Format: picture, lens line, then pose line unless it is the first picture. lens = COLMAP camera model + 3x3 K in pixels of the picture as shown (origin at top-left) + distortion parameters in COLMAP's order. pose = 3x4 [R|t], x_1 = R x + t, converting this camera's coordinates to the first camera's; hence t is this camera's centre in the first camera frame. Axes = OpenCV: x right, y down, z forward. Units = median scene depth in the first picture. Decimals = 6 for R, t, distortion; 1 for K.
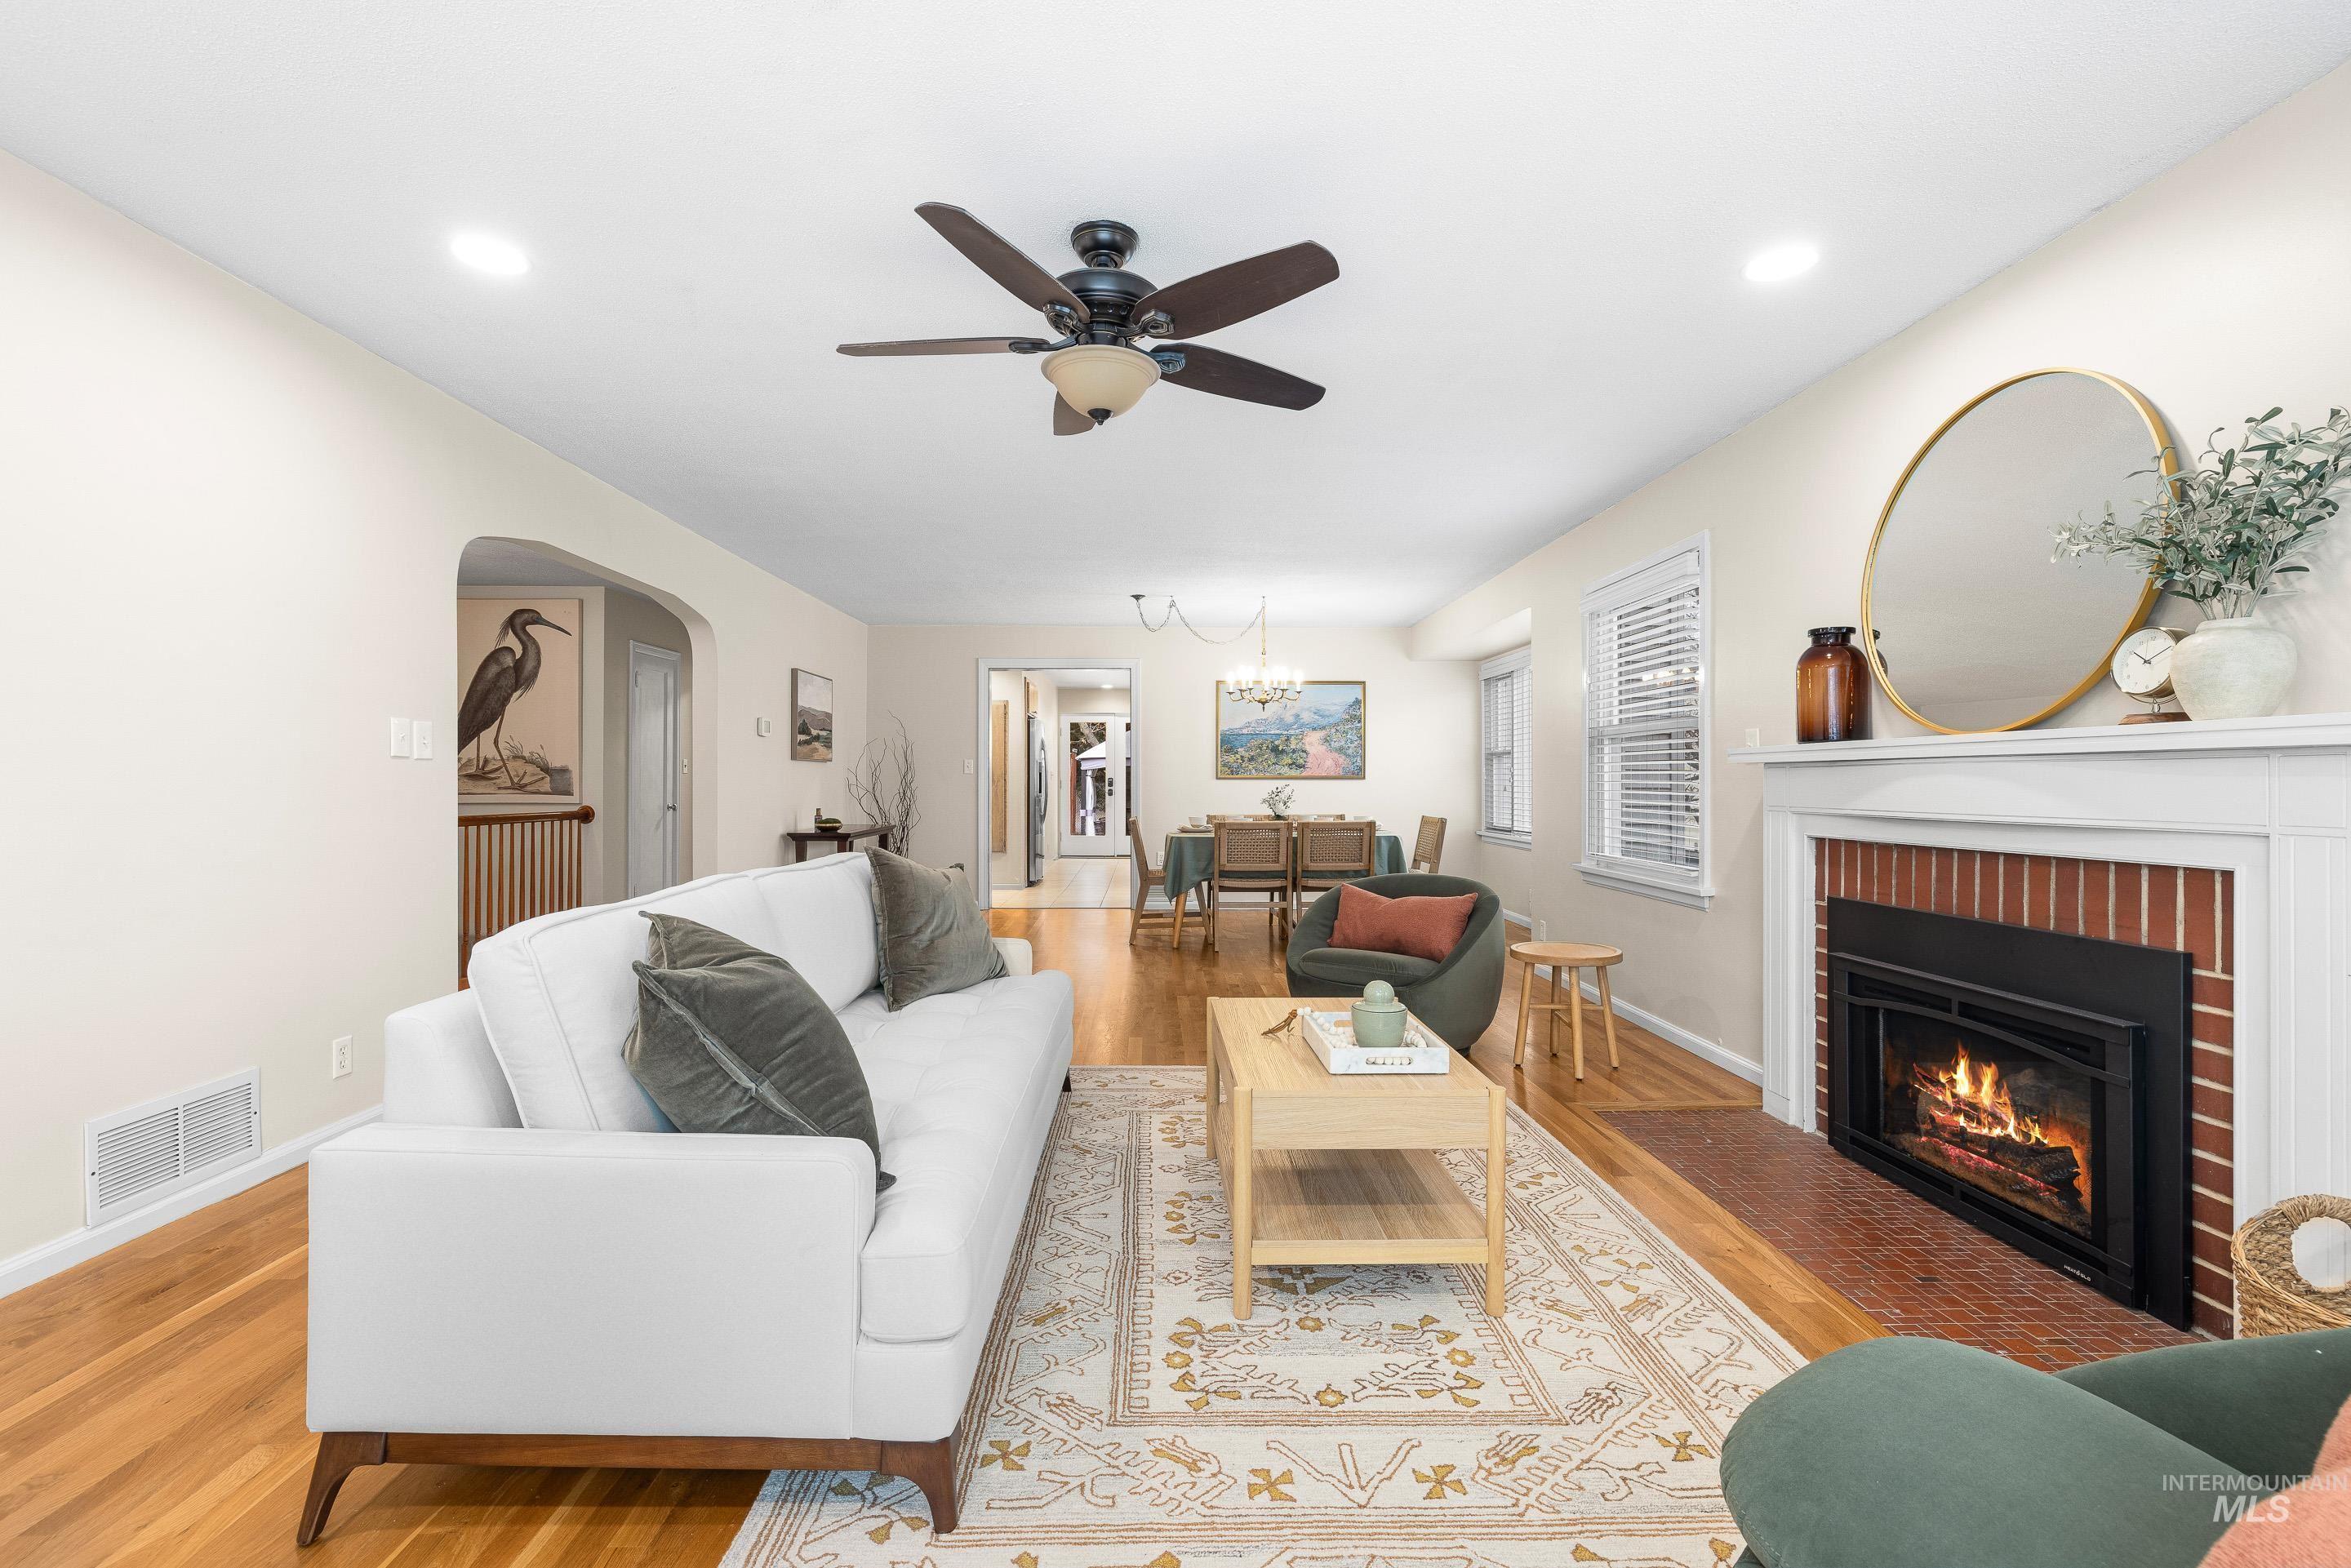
lens RADIAL K [[1023.0, 0, 1175.5], [0, 1023.0, 784.0], [0, 0, 1]] dist [0.003339, 0.000080]
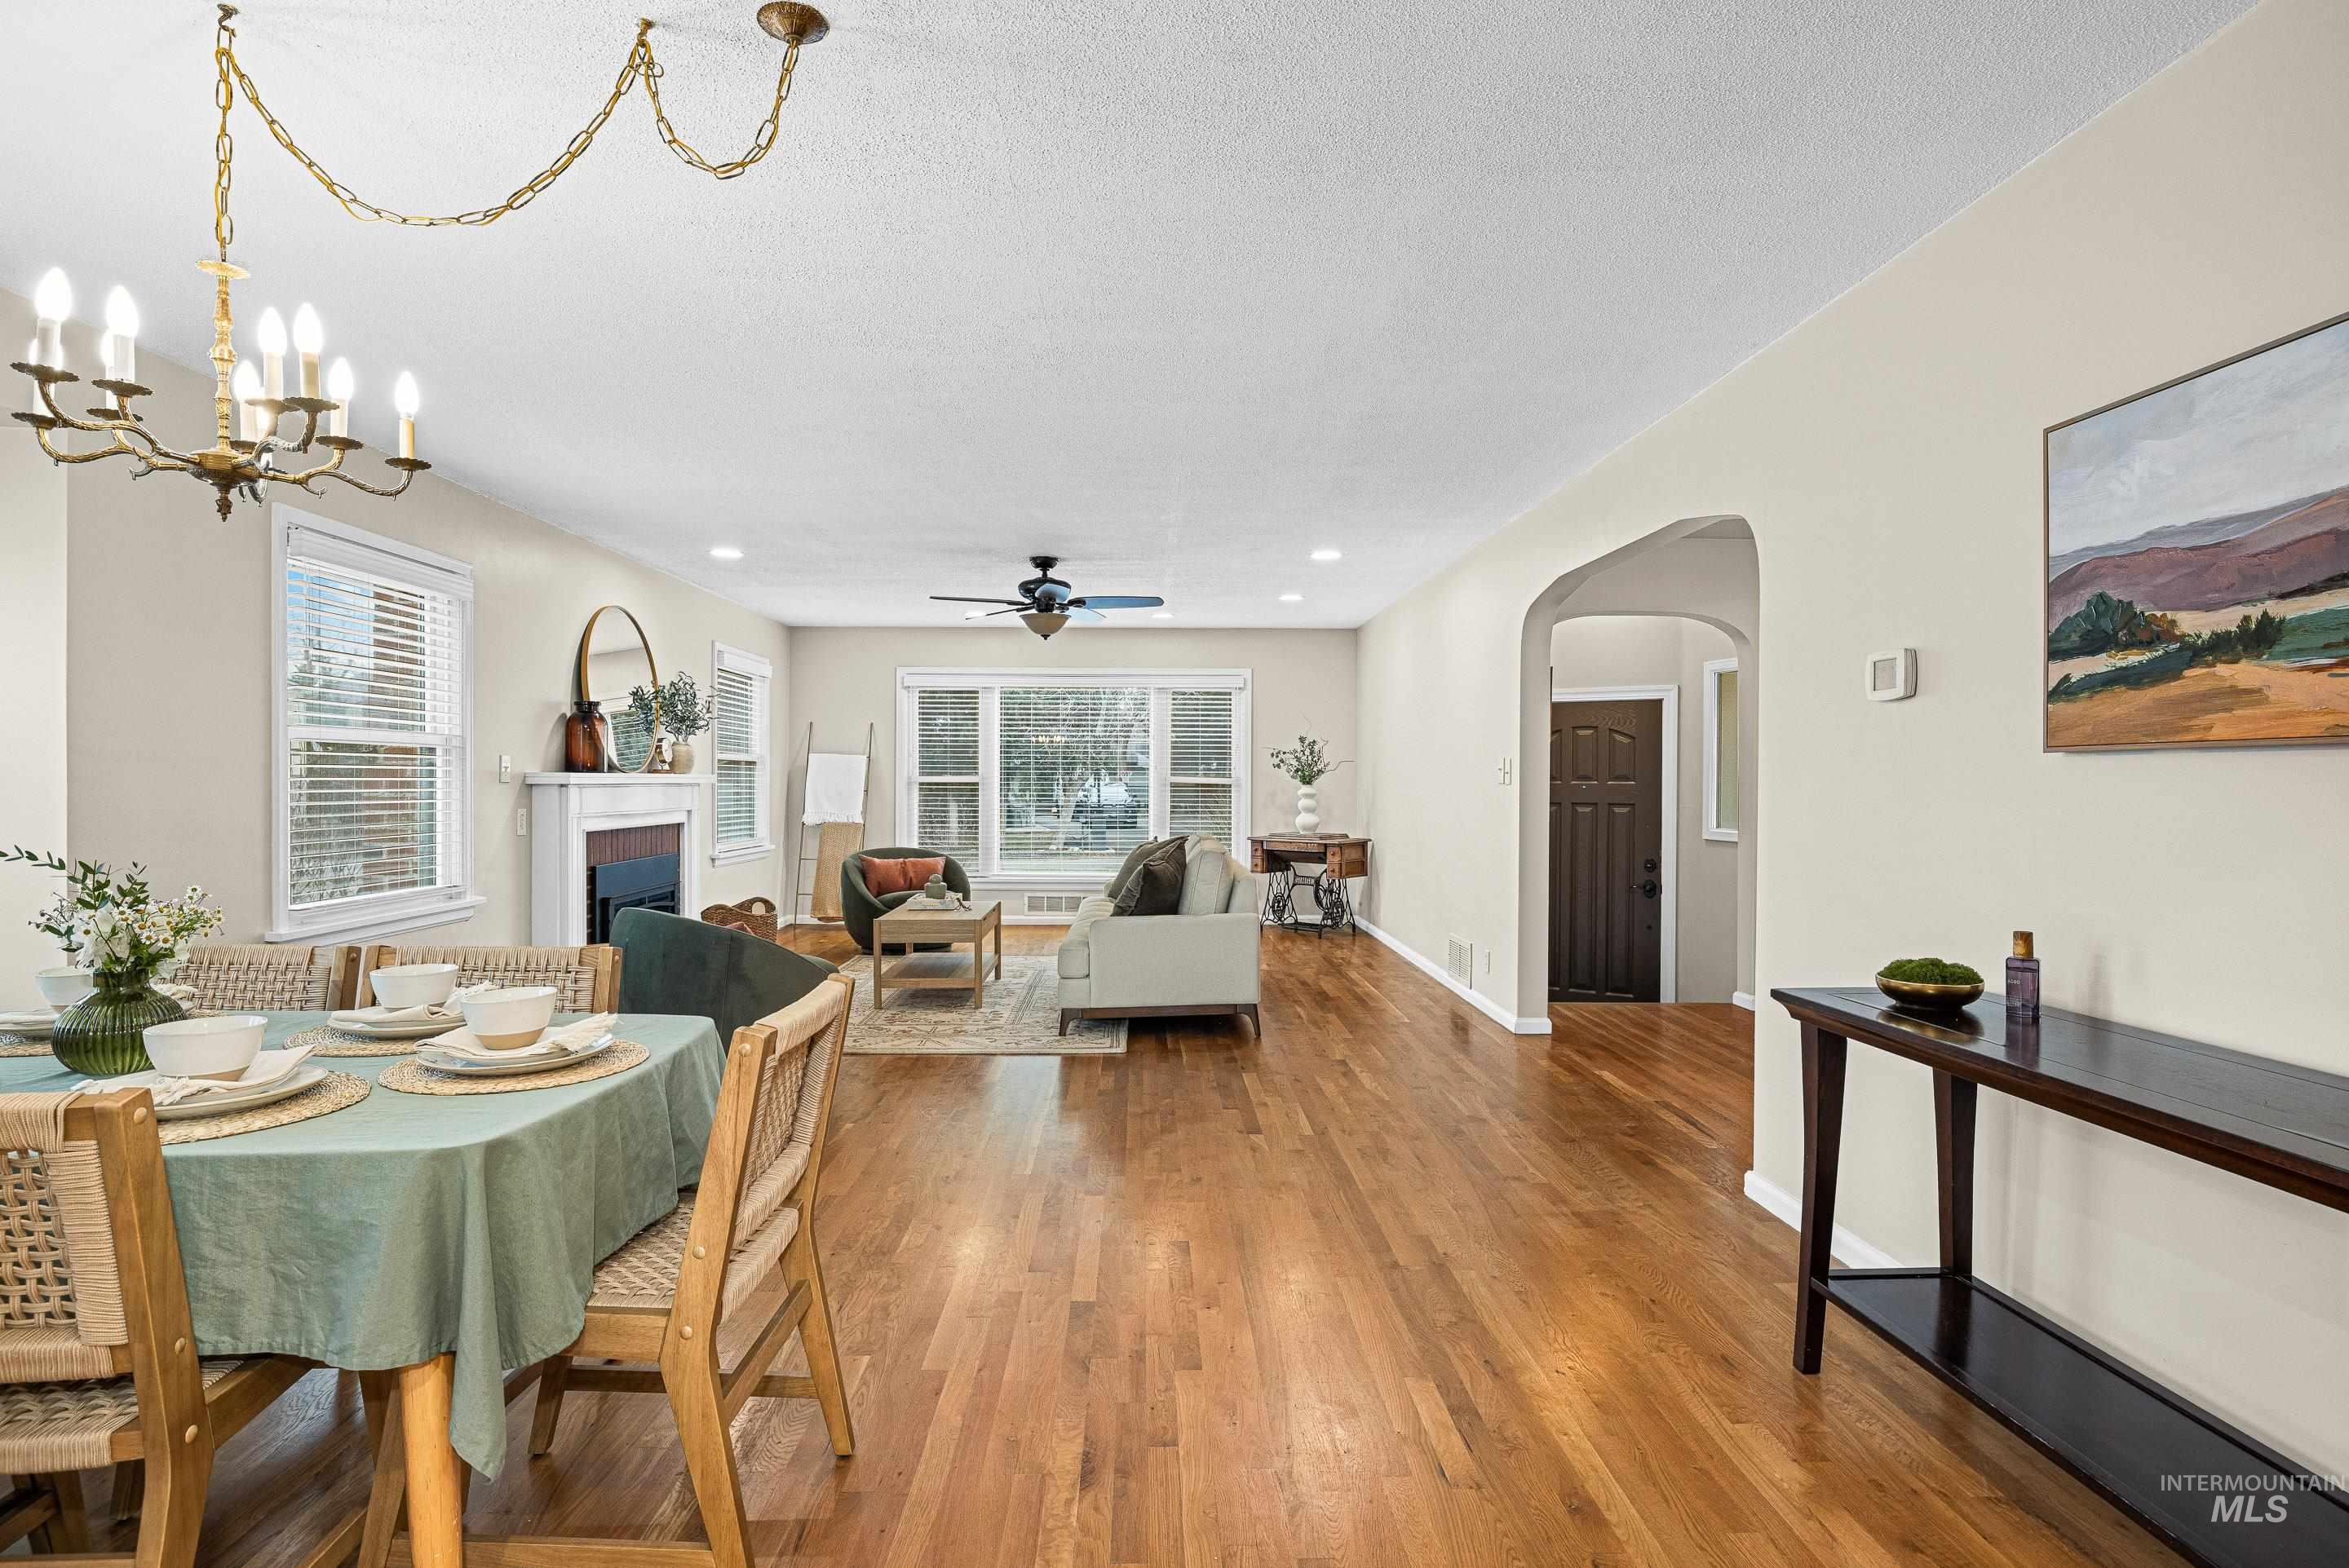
lens RADIAL K [[1022.0, 0, 1174.5], [0, 1022.0, 784.0], [0, 0, 1]] dist [0.003339, 0.000080]
pose [[-0.999995, 0.000372, -0.002987, -0.126022], [0.000335, 0.999924, 0.012306, -0.017995], [0.002991, 0.012305, -0.999920, 1.282422]]
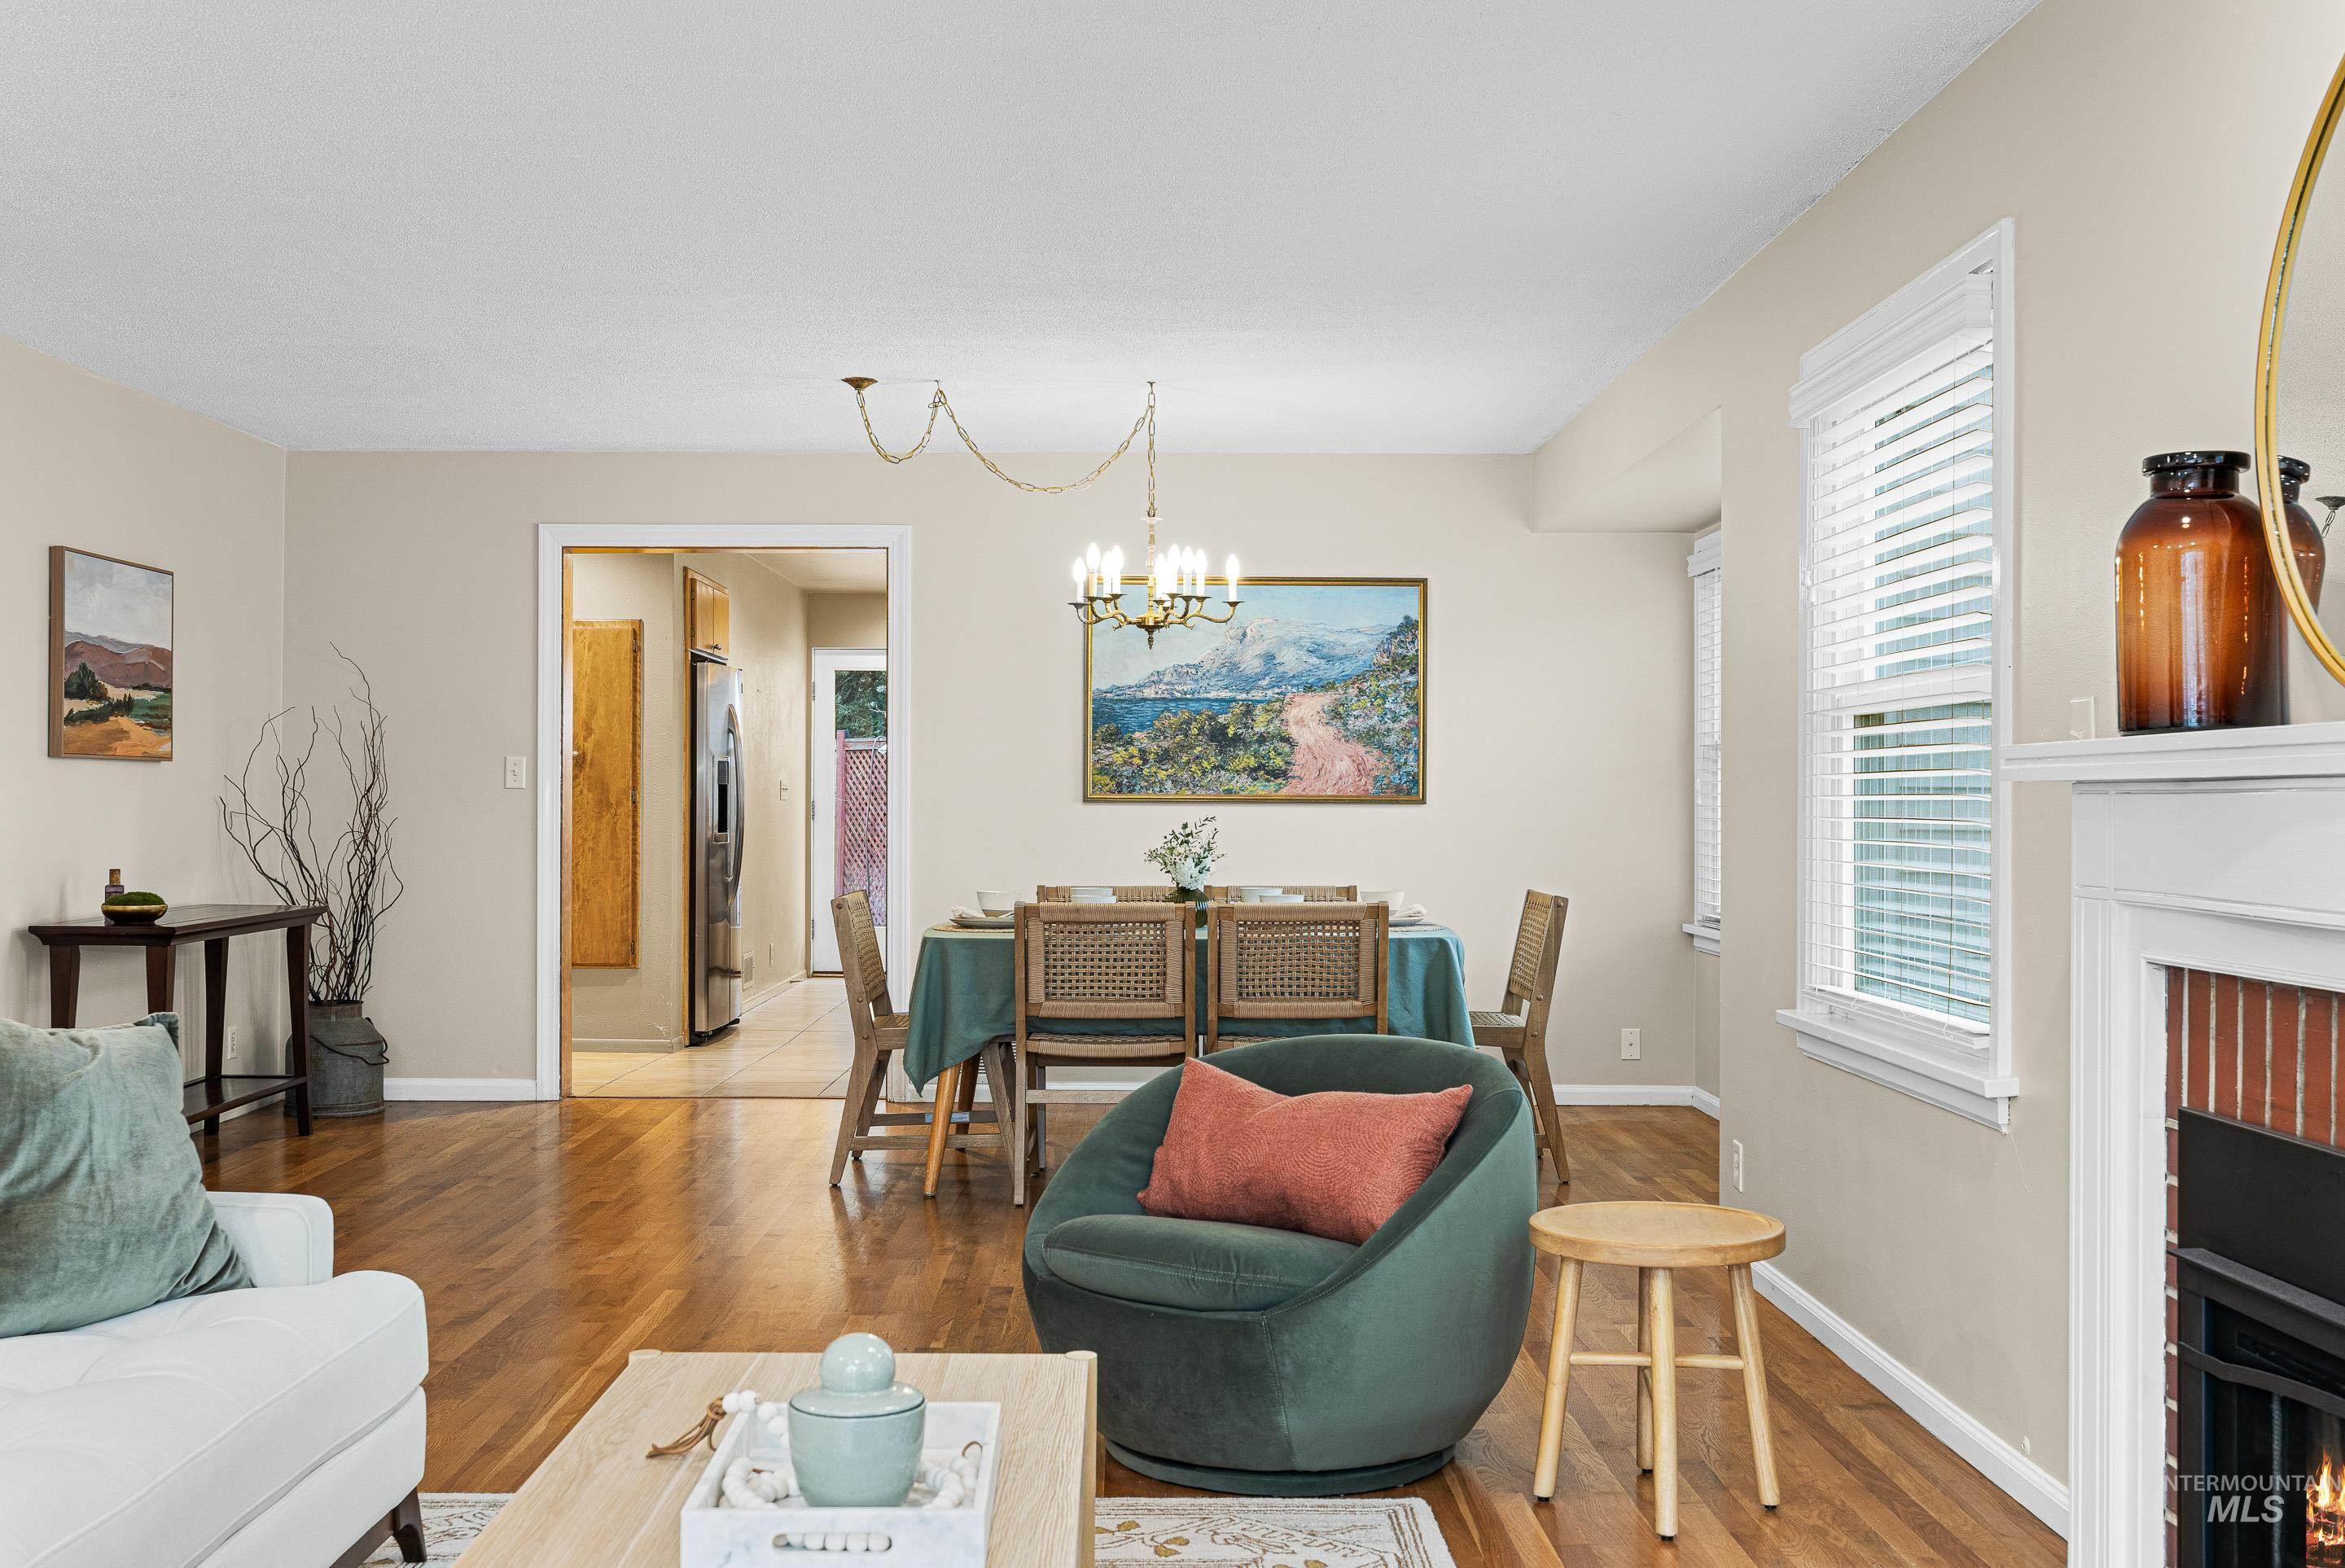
lens RADIAL K [[2284.1, 0, 1172.5], [0, 2284.1, 784.0], [0, 0, 1]] dist [-0.014890, -0.008835]
pose [[0.999934, 0.003298, -0.011048, 0.111929], [-0.003404, 0.999948, -0.009588, -0.004451], [0.011015, 0.009625, 0.999893, 0.038738]]
